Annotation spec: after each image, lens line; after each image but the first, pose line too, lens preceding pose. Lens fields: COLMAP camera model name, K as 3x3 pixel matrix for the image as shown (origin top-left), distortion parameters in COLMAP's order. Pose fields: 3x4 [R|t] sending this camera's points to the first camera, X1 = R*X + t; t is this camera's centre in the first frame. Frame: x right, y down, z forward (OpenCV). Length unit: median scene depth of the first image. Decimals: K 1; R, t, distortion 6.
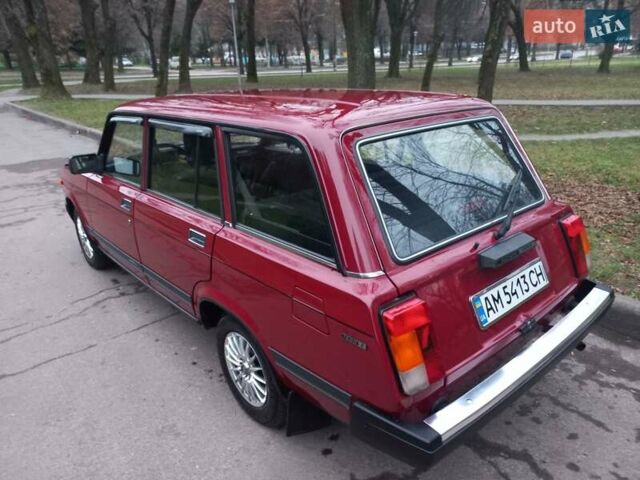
lens RADIAL K [[463.6, 0, 320.4], [0, 463.6, 236.8], [0, 0, 1]] dist [0.009887, 0.033237]
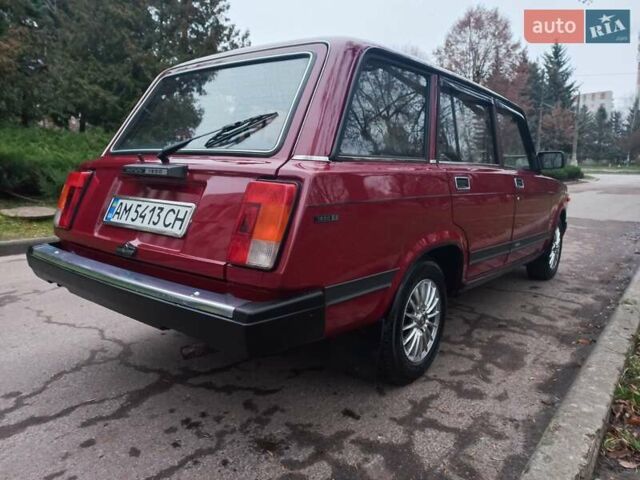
lens RADIAL K [[463.6, 0, 320.4], [0, 463.6, 236.8], [0, 0, 1]] dist [0.009887, 0.033237]
pose [[0.184329, 0.176619, -0.966865, 1.159404], [-0.372706, 0.922811, 0.097517, -0.056621], [0.909457, 0.342382, 0.235928, 0.919749]]
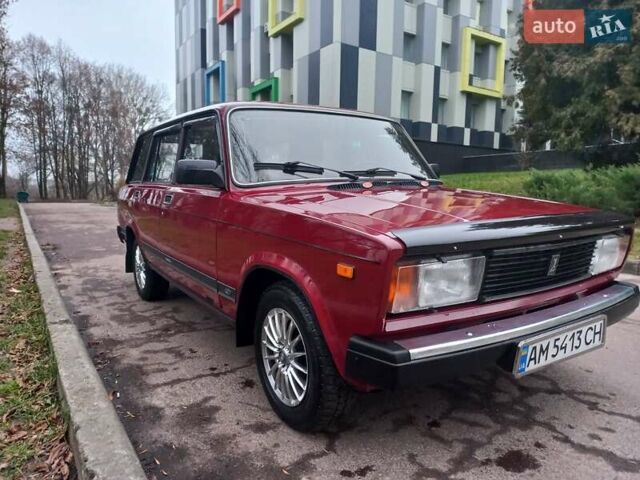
lens RADIAL K [[463.6, 0, 320.4], [0, 463.6, 236.8], [0, 0, 1]] dist [0.009887, 0.033237]
pose [[-0.990127, 0.019949, 0.138748, -0.563699], [0.081483, 0.887321, 0.453896, -0.716868], [-0.114059, 0.460720, -0.880186, 2.765699]]
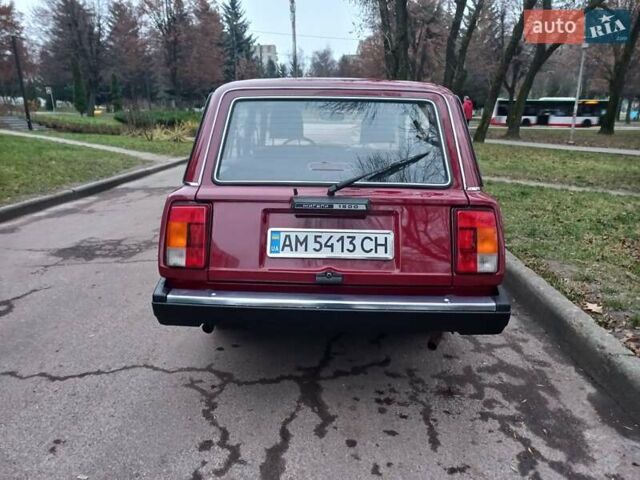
lens RADIAL K [[459.2, 0, 322.0], [0, 459.2, 236.0], [0, 0, 1]] dist [0.057873, -0.030438]
pose [[0.736261, 0.202974, -0.645540, 0.892392], [-0.271003, 0.962557, -0.006437, 0.090656], [0.620062, 0.179683, 0.763700, 0.141241]]
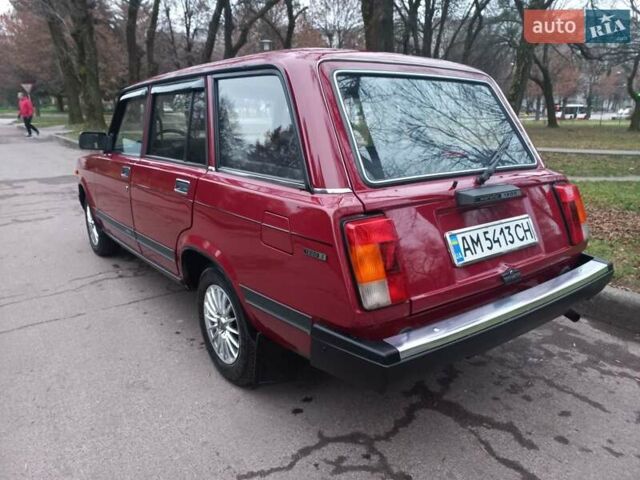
lens RADIAL K [[463.6, 0, 320.4], [0, 463.6, 236.8], [0, 0, 1]] dist [0.009887, 0.033237]
pose [[0.997348, 0.046576, -0.055918, 0.088893], [-0.052188, 0.993260, -0.103498, 0.189196], [0.050720, 0.106142, 0.993057, 0.025876]]
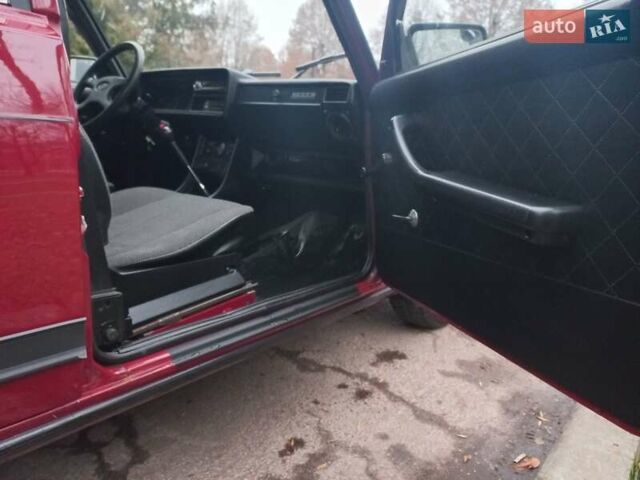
lens RADIAL K [[463.6, 0, 320.4], [0, 463.6, 236.8], [0, 0, 1]] dist [0.009887, 0.033237]
pose [[0.151900, 0.263365, -0.952662, 0.379294], [-0.397320, 0.898813, 0.185126, -0.281082], [0.905021, 0.350391, 0.241170, 1.714390]]
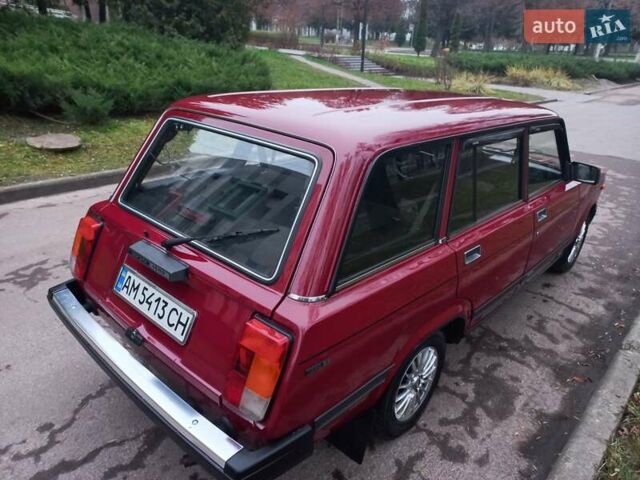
lens RADIAL K [[463.6, 0, 320.4], [0, 463.6, 236.8], [0, 0, 1]] dist [0.009887, 0.033237]
pose [[0.113147, 0.416144, -0.902232, 1.059503], [-0.405270, 0.848420, 0.340500, -0.395600], [0.907168, 0.327121, 0.264647, 0.839653]]
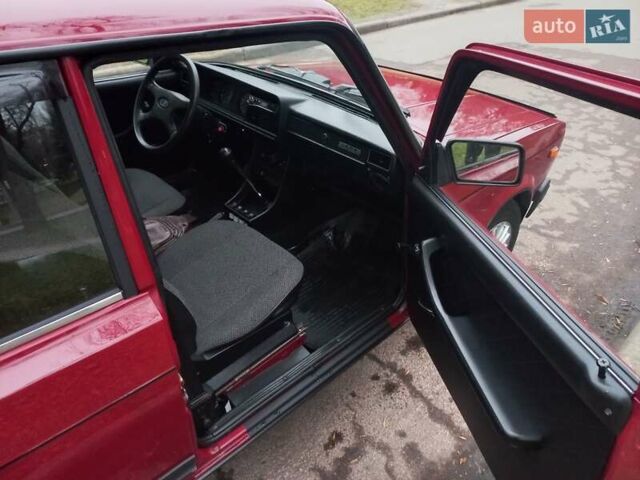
lens RADIAL K [[459.2, 0, 322.0], [0, 459.2, 236.0], [0, 0, 1]] dist [0.057873, -0.030438]
pose [[0.038327, 0.589336, -0.806978, 0.331835], [-0.372615, 0.757755, 0.535692, -0.588297], [0.927194, 0.280160, 0.248638, 1.606360]]
